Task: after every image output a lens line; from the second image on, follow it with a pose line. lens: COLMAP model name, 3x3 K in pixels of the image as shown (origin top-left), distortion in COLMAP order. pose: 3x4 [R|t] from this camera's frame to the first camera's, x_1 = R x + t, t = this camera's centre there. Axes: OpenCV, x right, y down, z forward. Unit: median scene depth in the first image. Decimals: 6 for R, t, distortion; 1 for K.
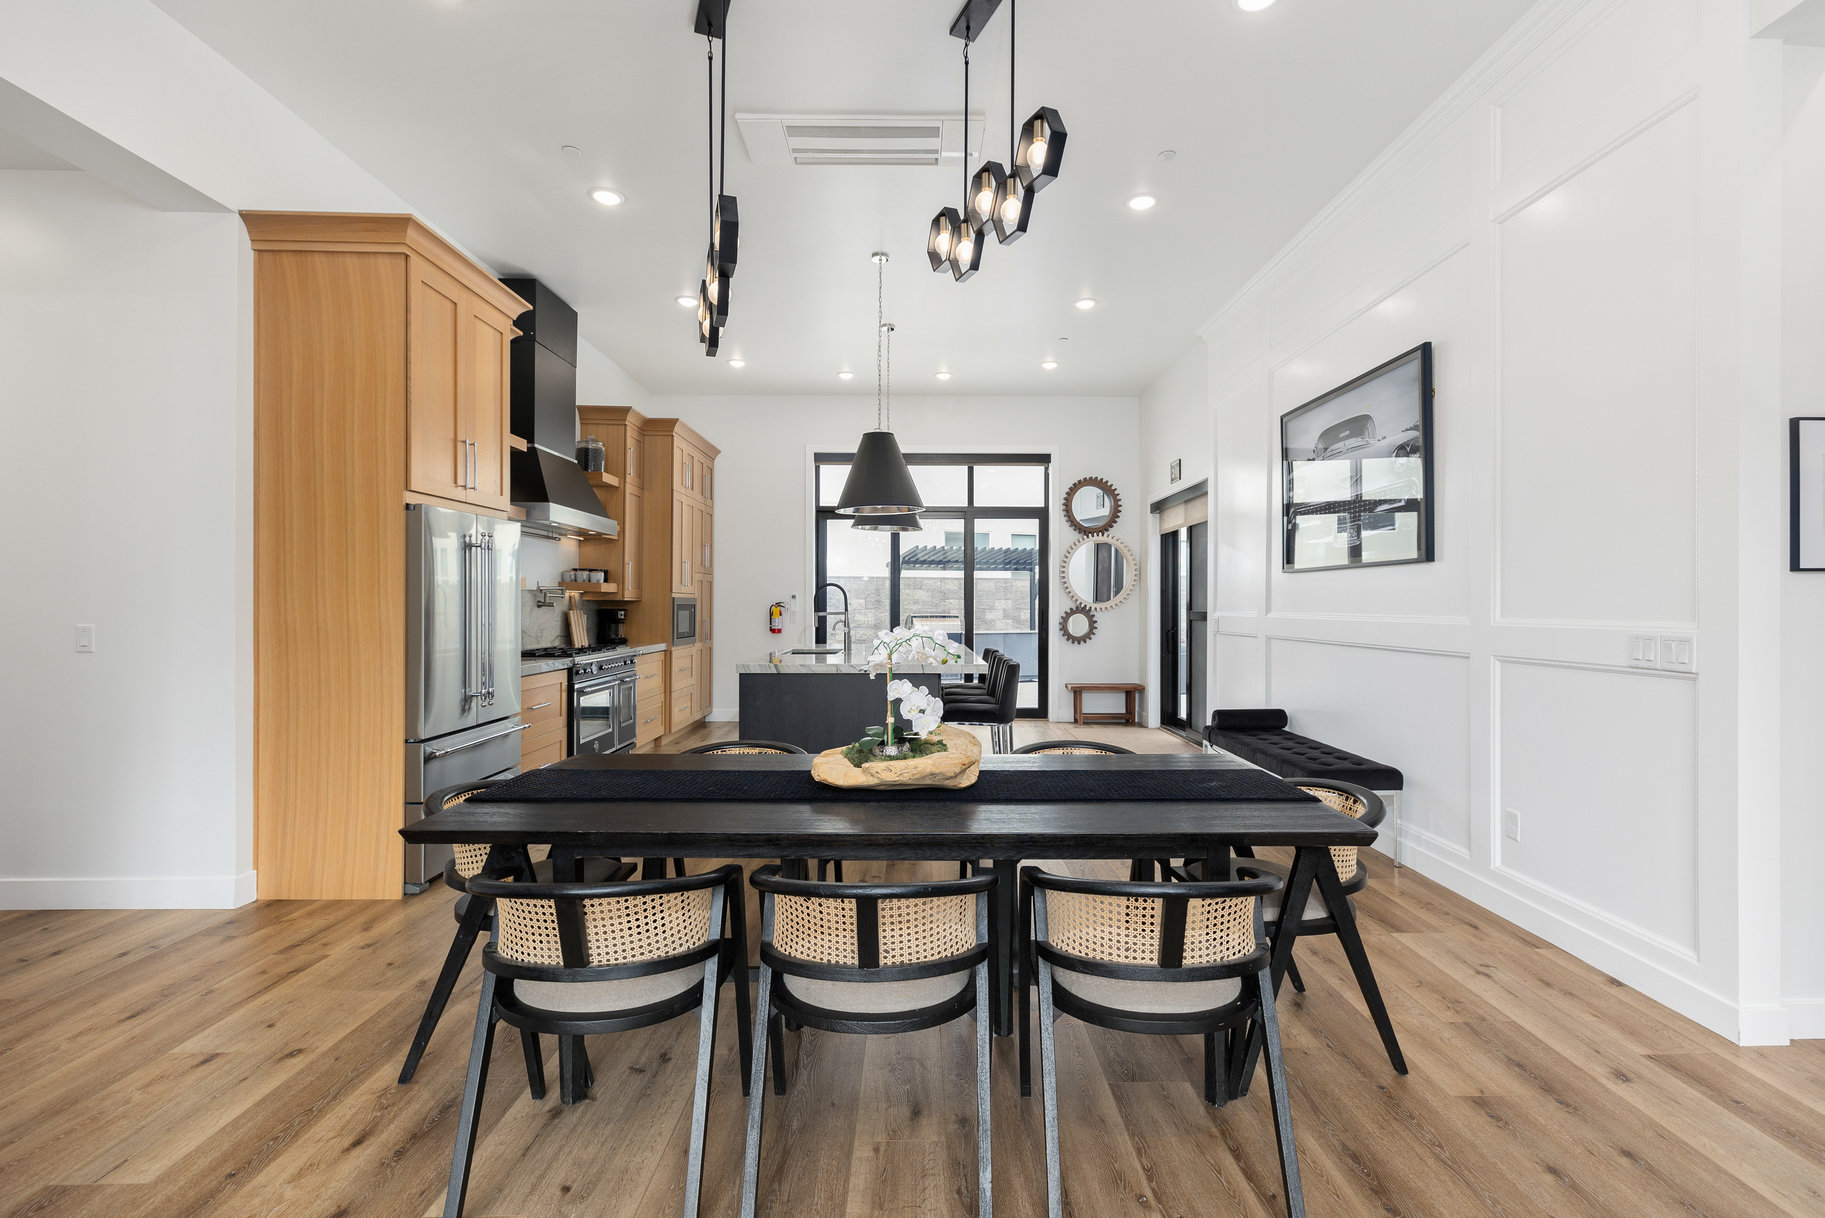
lens RADIAL K [[839.6, 0, 912.5], [0, 839.6, 609.0], [0, 0, 1]] dist [0.016286, 0.000441]
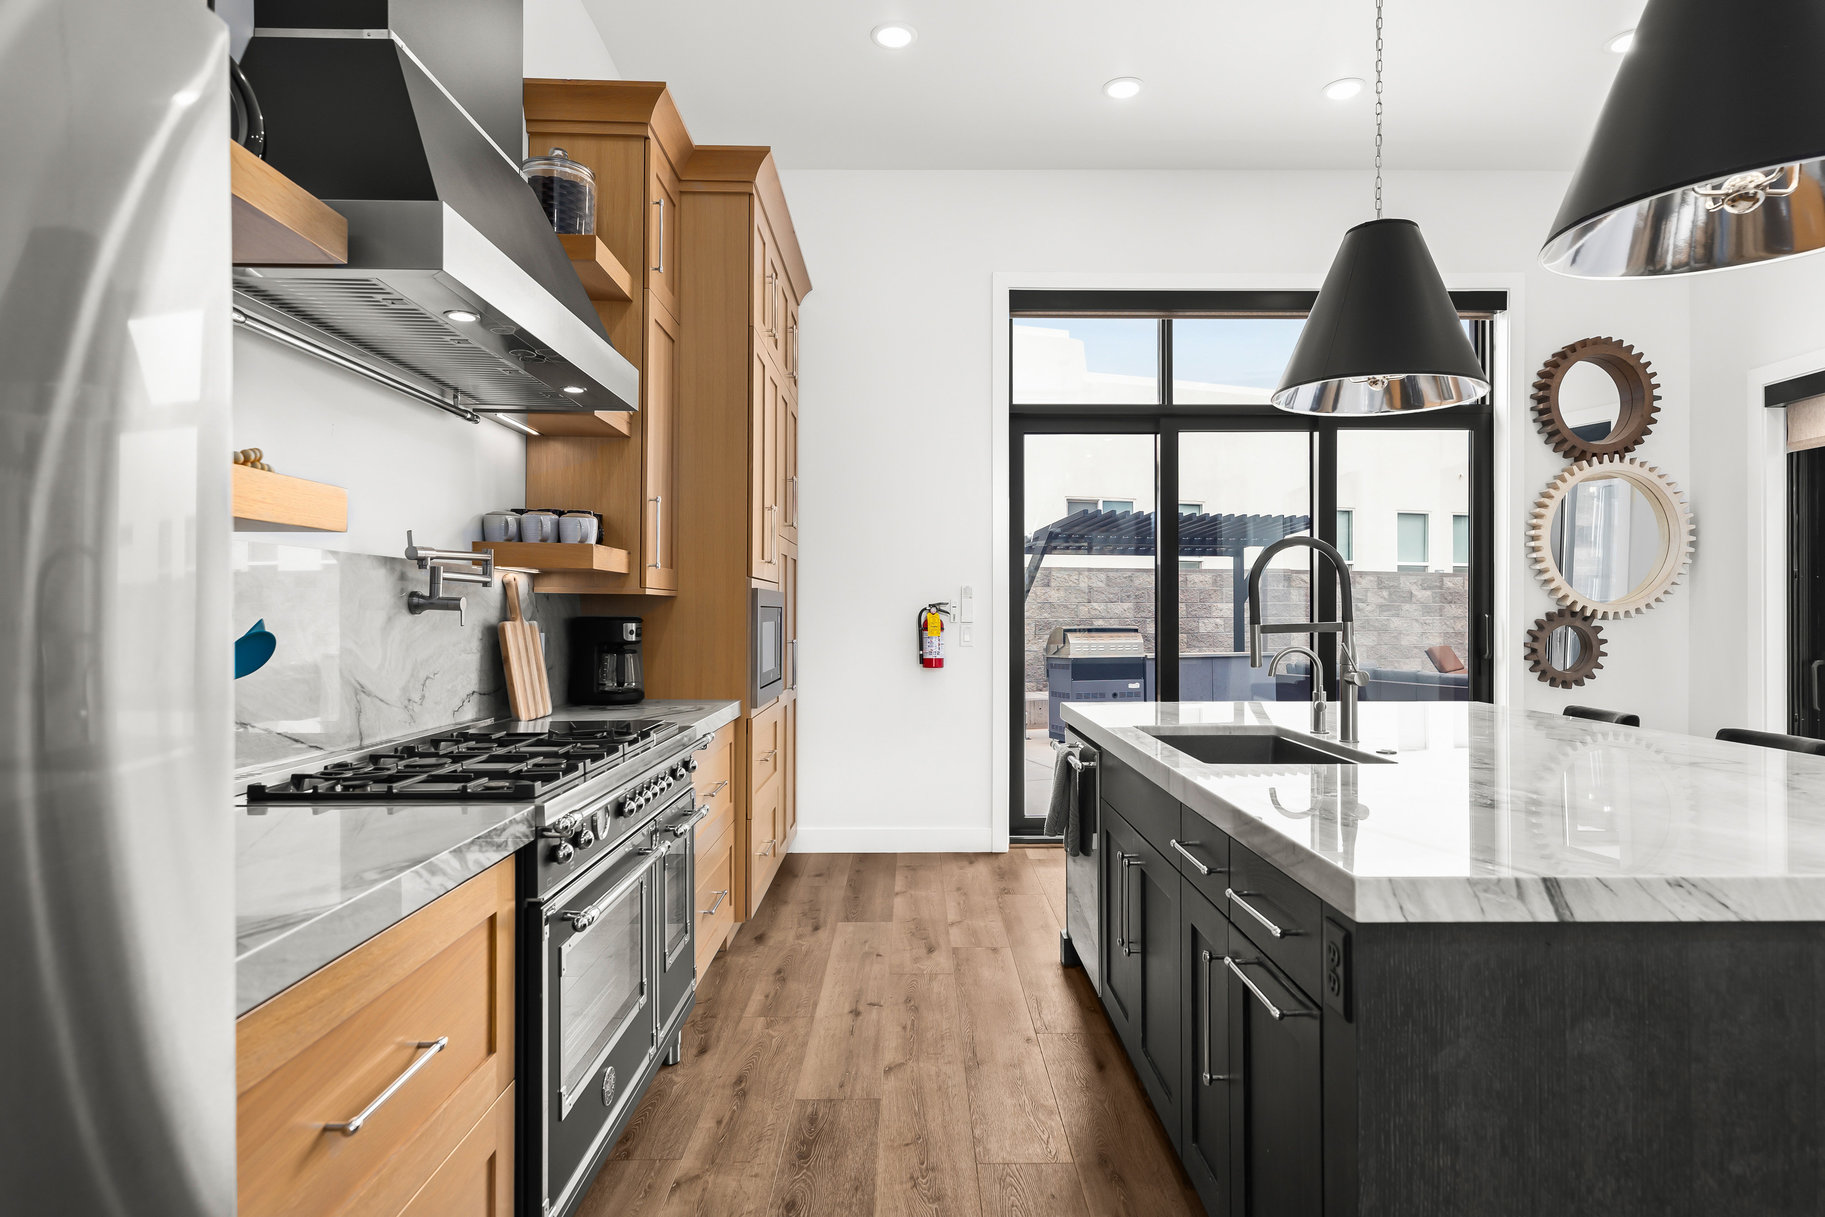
lens RADIAL K [[1038.6, 0, 949.6], [0, 1038.6, 616.7], [0, 0, 1]] dist [0.002156, 0.000386]
pose [[0.999175, -0.003655, 0.040437, -0.238062], [0.003724, 0.999992, -0.001627, 0.001108], [-0.040430, 0.001776, 0.999181, 0.556089]]
